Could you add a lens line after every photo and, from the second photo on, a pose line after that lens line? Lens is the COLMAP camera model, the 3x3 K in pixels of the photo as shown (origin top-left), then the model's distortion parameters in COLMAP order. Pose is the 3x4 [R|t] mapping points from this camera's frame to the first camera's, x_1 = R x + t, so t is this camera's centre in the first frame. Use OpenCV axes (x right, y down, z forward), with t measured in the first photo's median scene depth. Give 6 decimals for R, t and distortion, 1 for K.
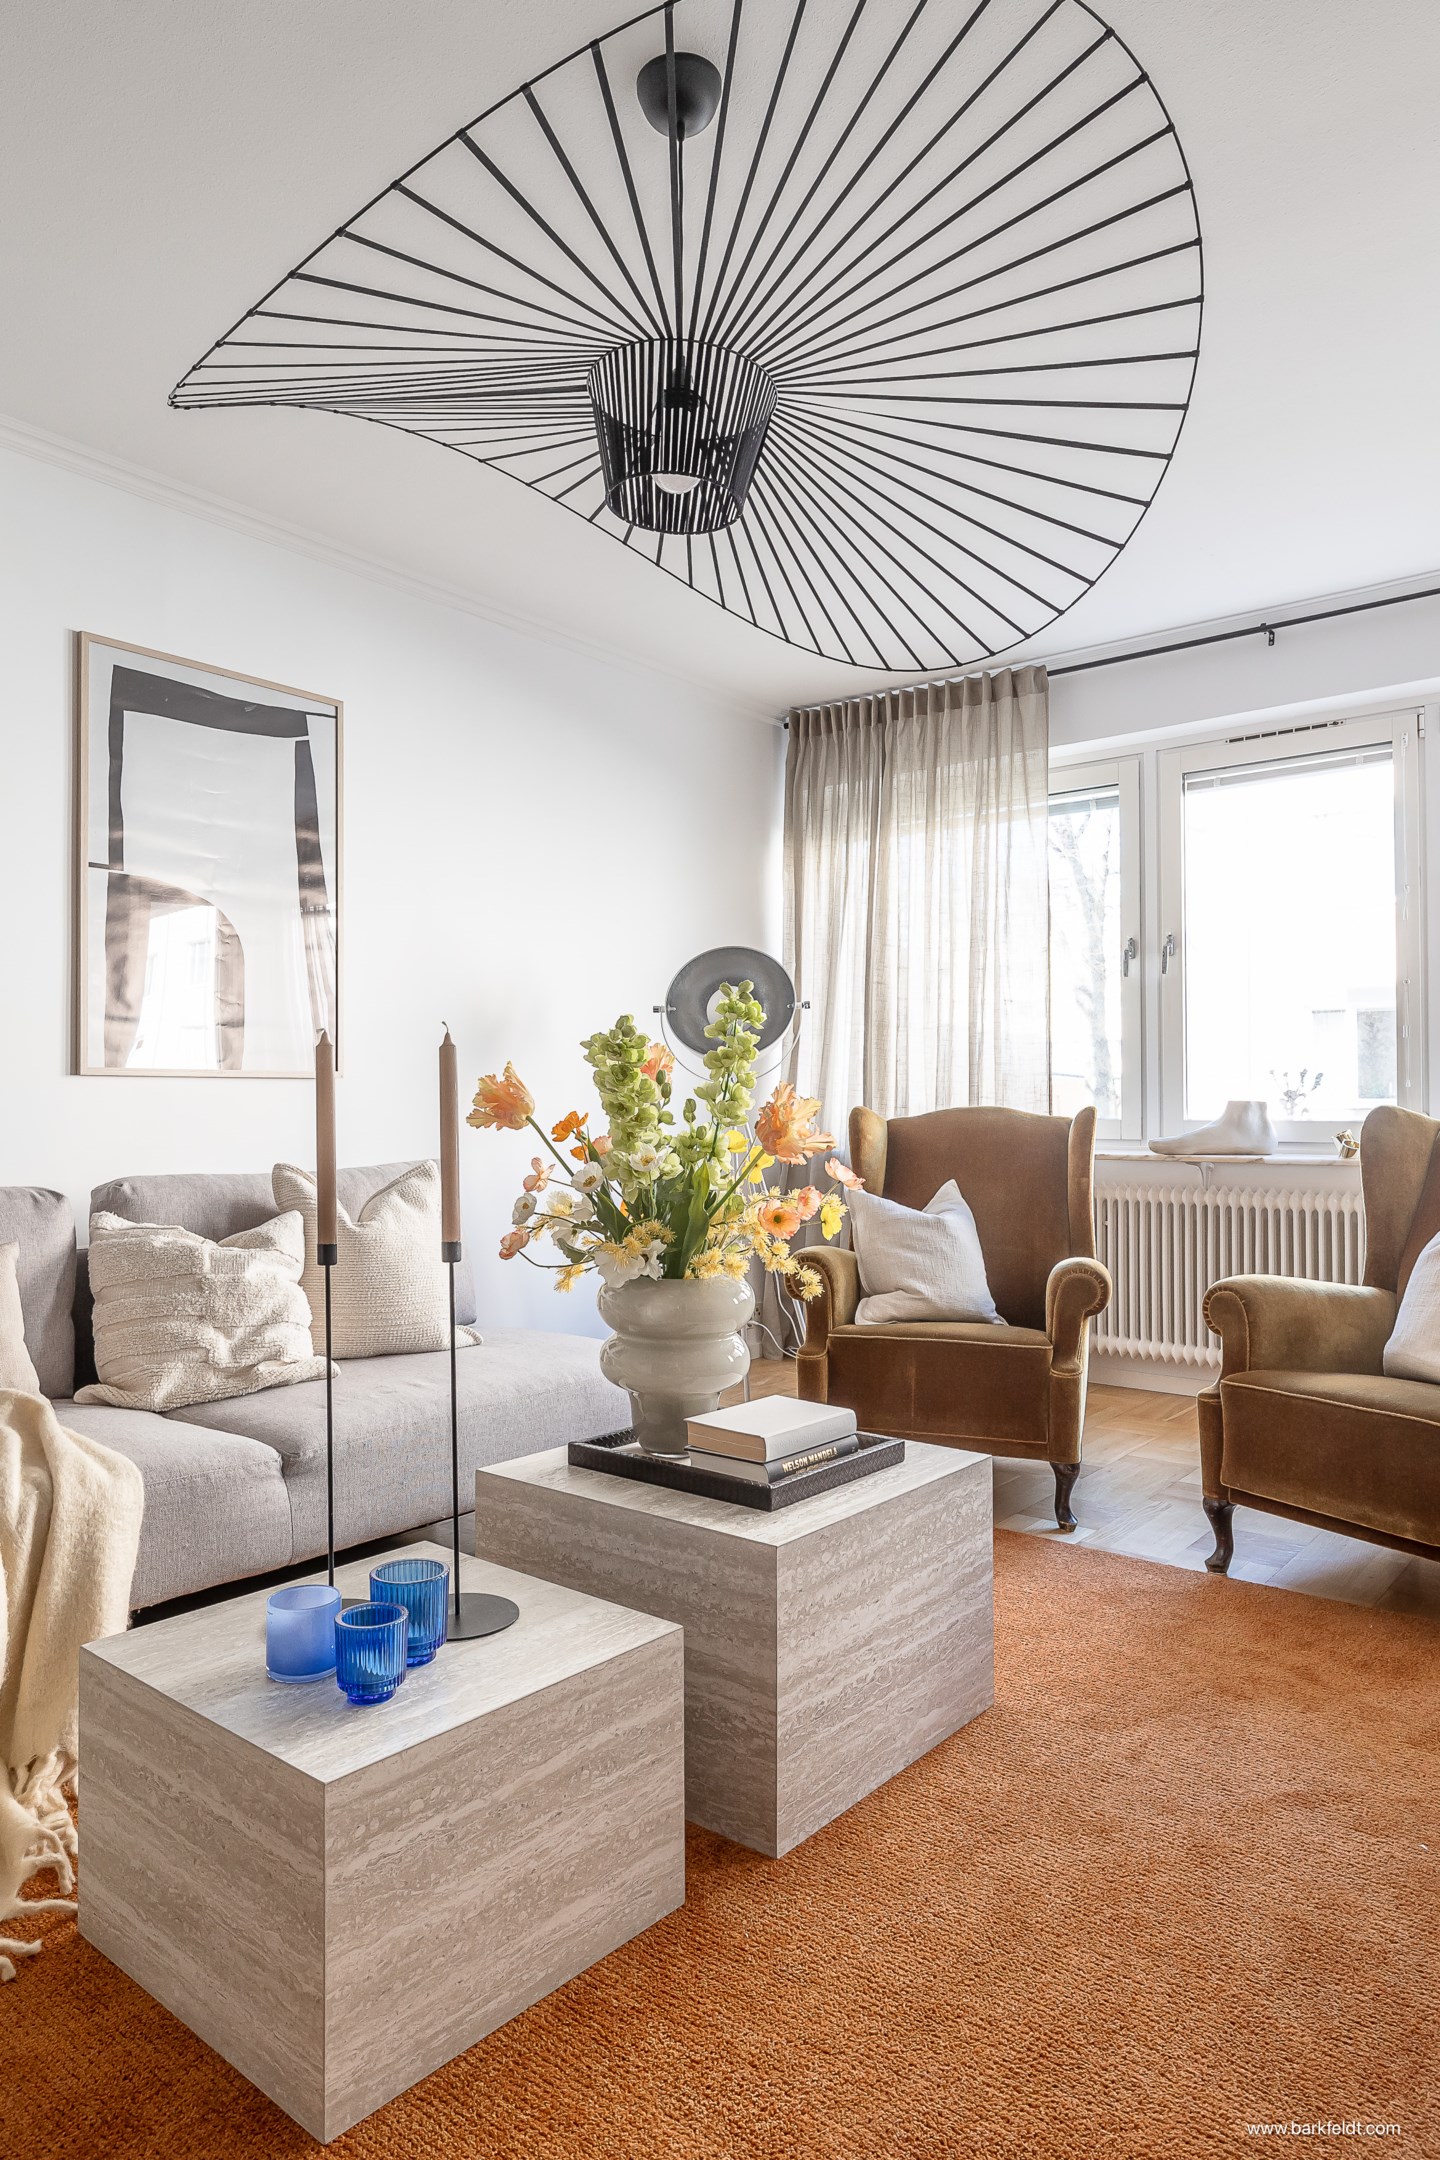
lens RADIAL K [[1345.0, 0, 720.0], [0, 1345.0, 1080.0], [0, 0, 1]] dist [0.000226, -0.000096]
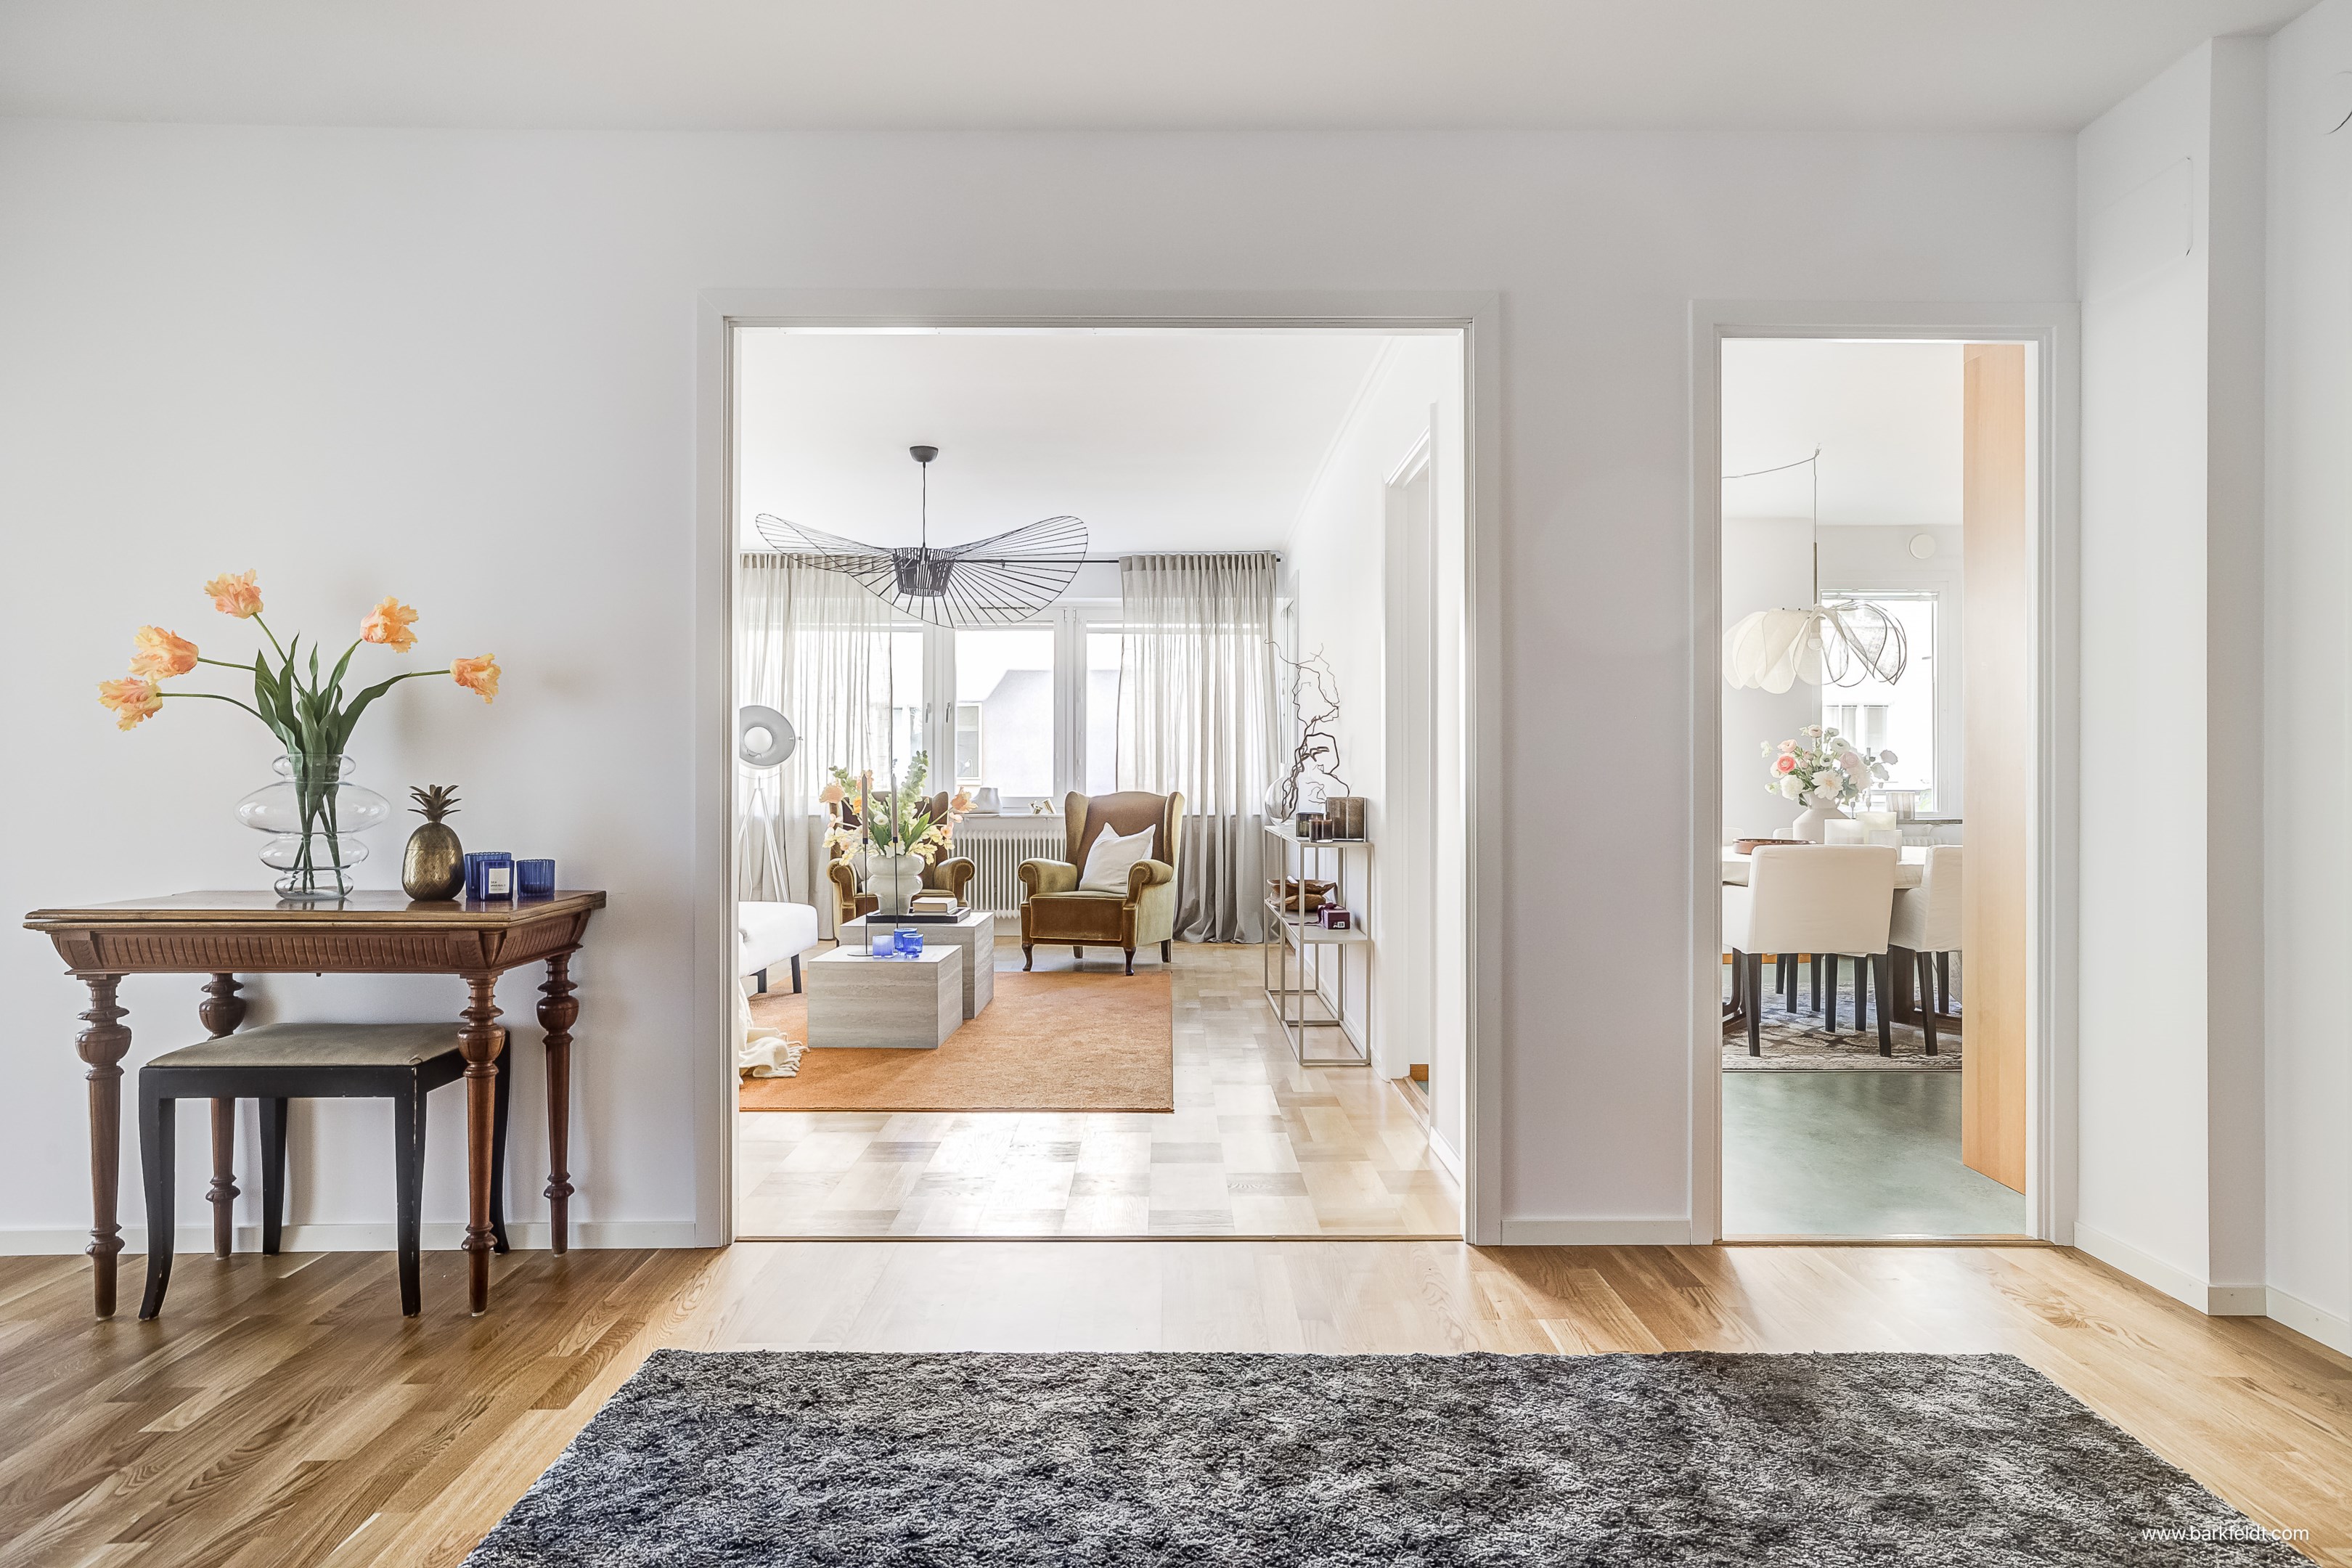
lens RADIAL K [[1299.8, 0, 1191.8], [0, 1299.8, 776.7], [0, 0, 1]] dist [0.005952, -0.002482]
pose [[0.762491, 0.008941, 0.646937, -0.673920], [-0.018984, 0.999783, 0.008557, -0.024717], [-0.646721, -0.018806, 0.762495, -0.738586]]
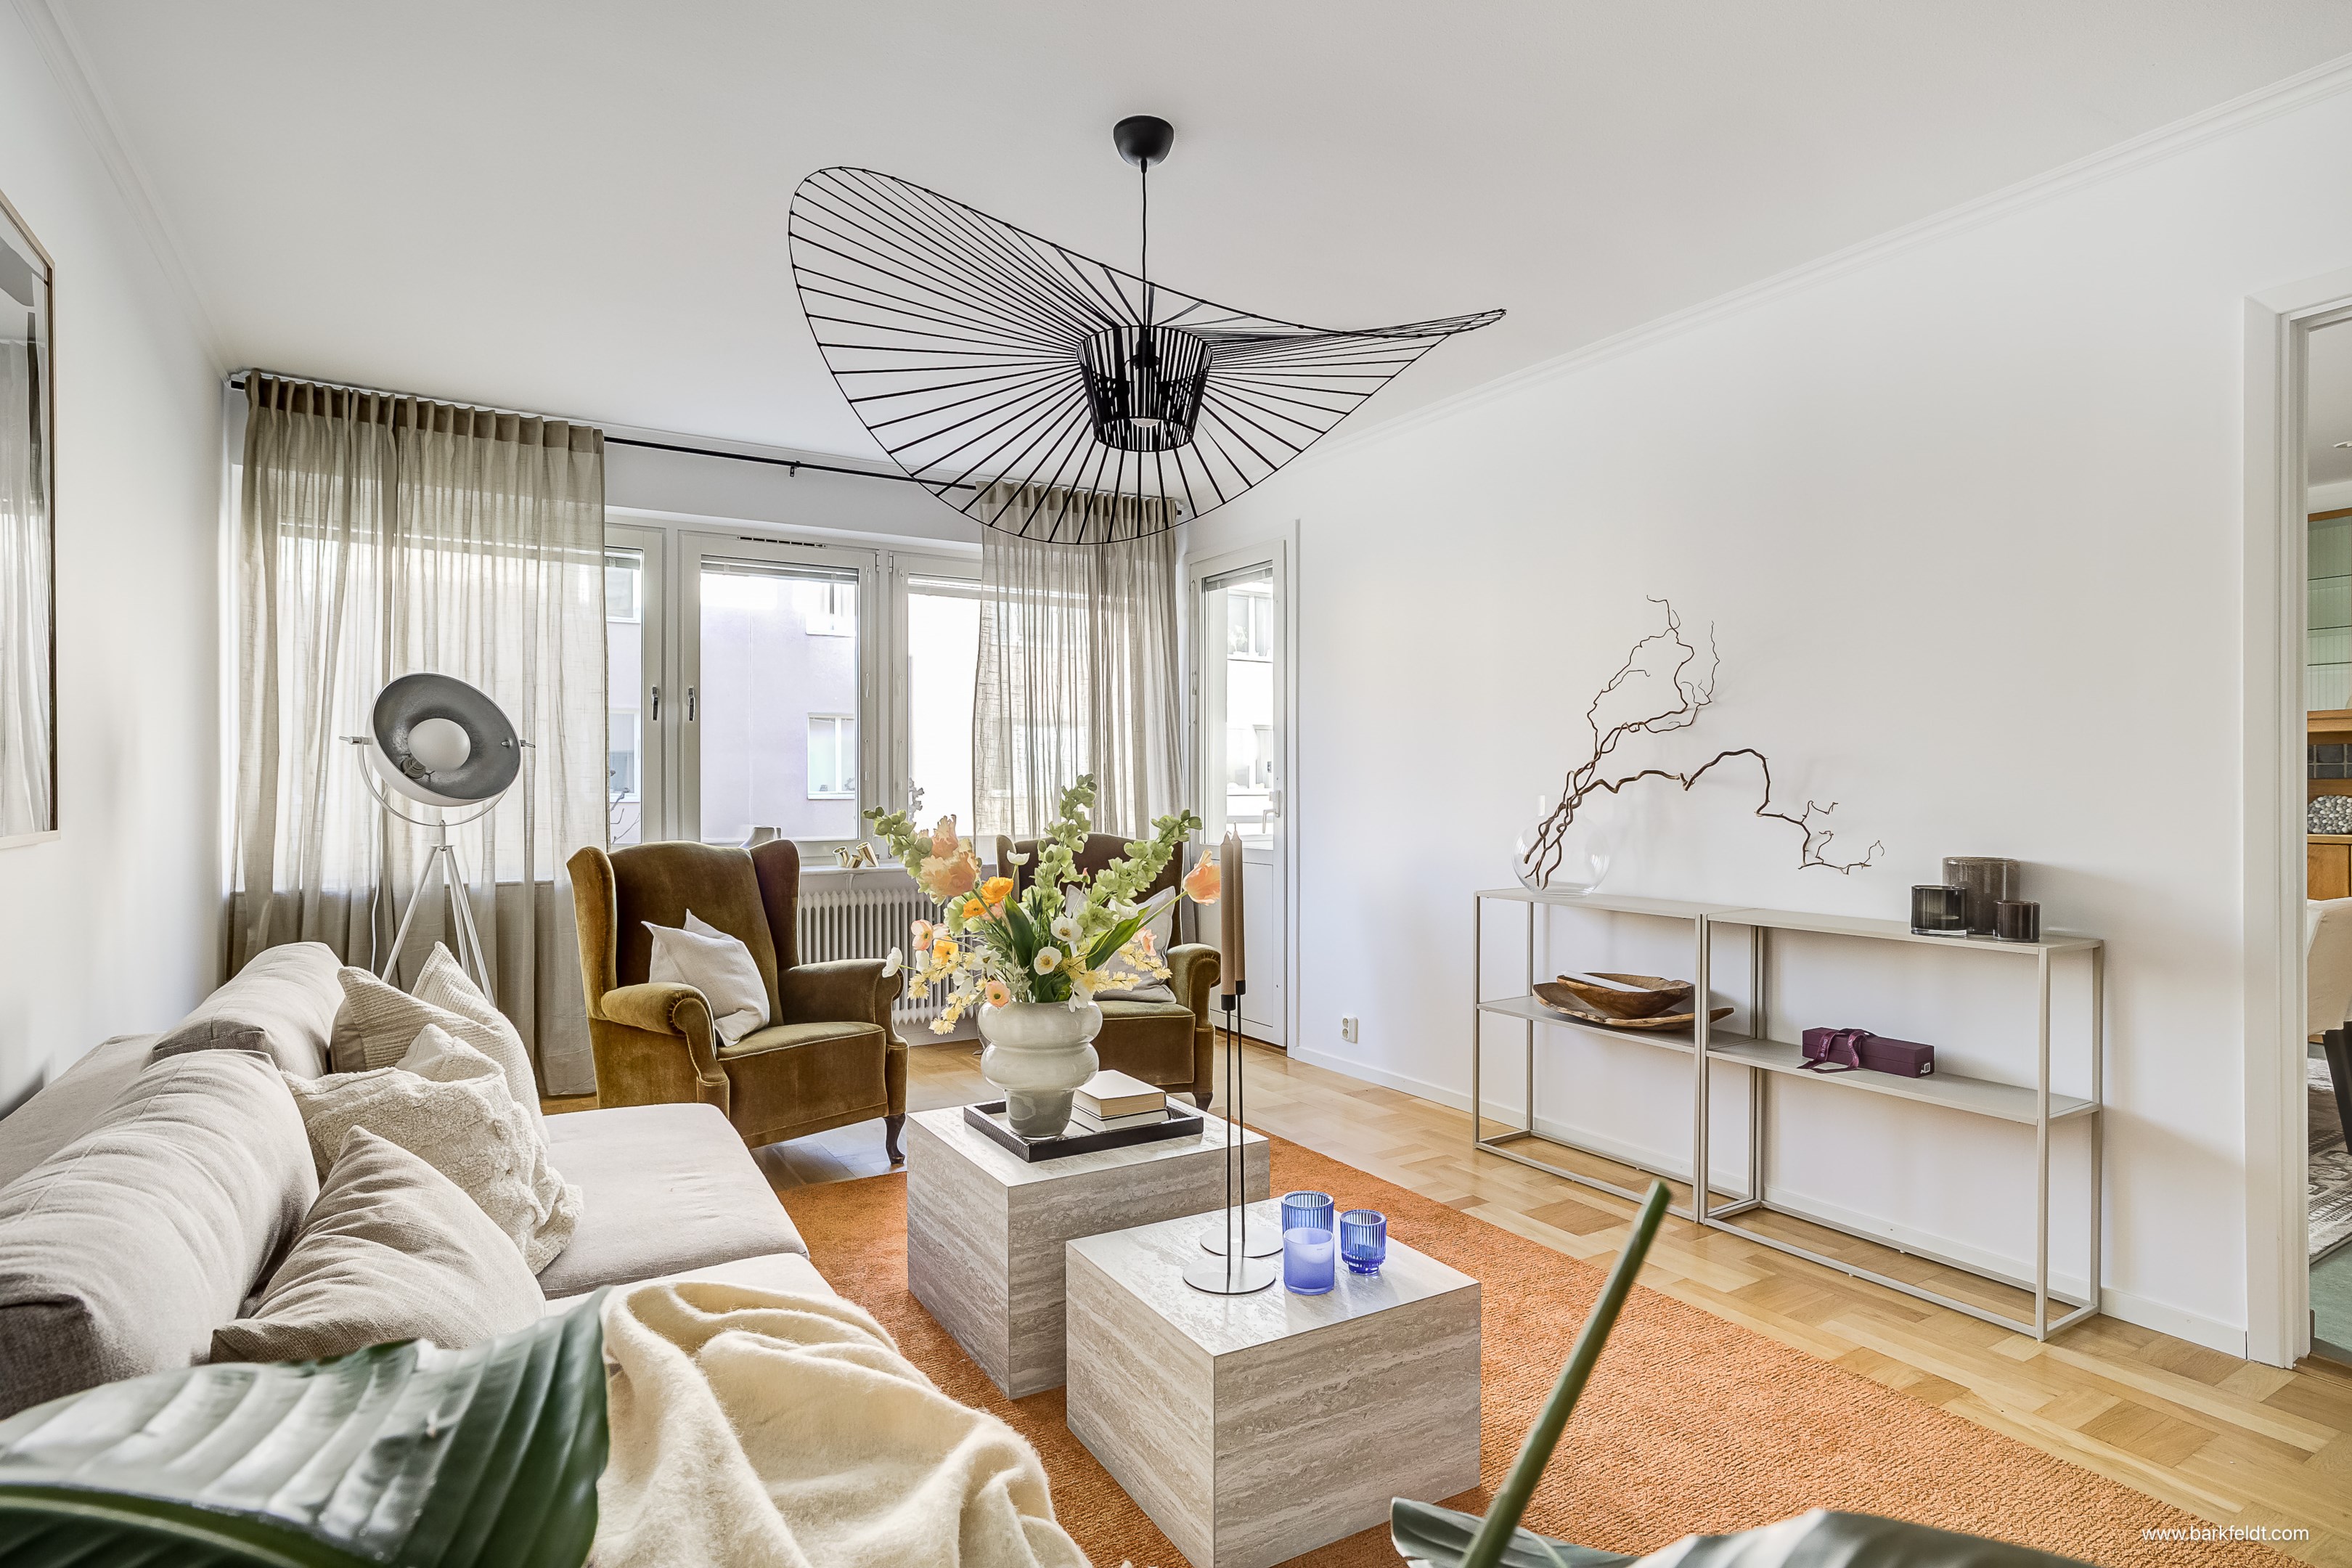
lens RADIAL K [[1190.1, 0, 1182.7], [0, 1190.1, 780.9], [0, 0, 1]] dist [-0.051150, 0.020251]
pose [[0.357608, 0.010739, 0.933810, -0.535432], [-0.019465, 0.999802, -0.004044, -0.033556], [-0.933669, -0.016731, 0.357747, 0.245273]]
